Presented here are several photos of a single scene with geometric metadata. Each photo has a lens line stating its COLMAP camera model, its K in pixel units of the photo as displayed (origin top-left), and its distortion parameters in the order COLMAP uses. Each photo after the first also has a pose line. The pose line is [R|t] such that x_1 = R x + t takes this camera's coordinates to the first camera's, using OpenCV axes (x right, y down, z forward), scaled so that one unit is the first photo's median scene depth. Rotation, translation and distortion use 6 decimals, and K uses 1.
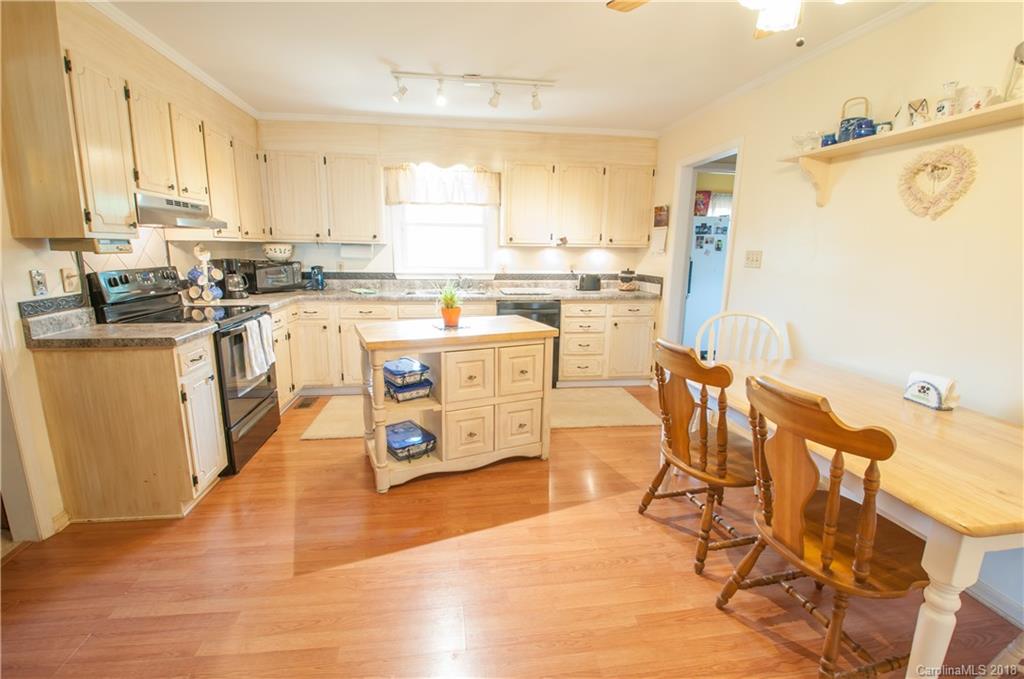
lens RADIAL K [[456.6, 0, 512.0], [0, 456.6, 339.5], [0, 0, 1]] dist [-0.000305, -0.000148]
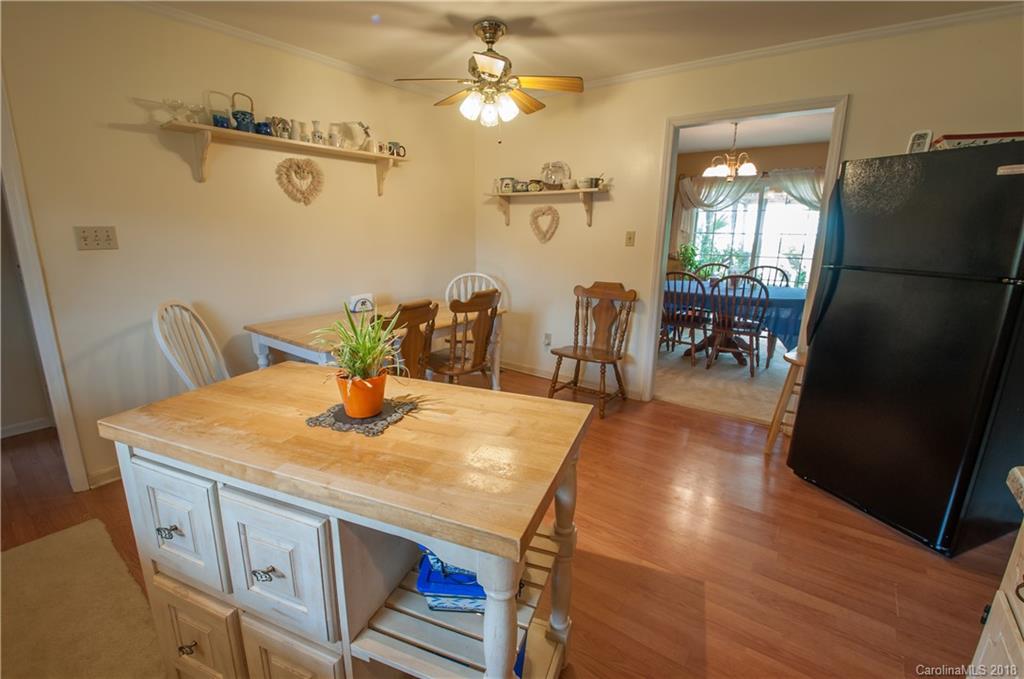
lens RADIAL K [[456.6, 0, 512.0], [0, 456.6, 339.5], [0, 0, 1]] dist [-0.000305, -0.000148]
pose [[-0.712625, -0.198257, 0.672948, -0.657512], [0.110086, 0.915753, 0.386365, -0.332953], [-0.692854, 0.349416, -0.630763, 1.490148]]
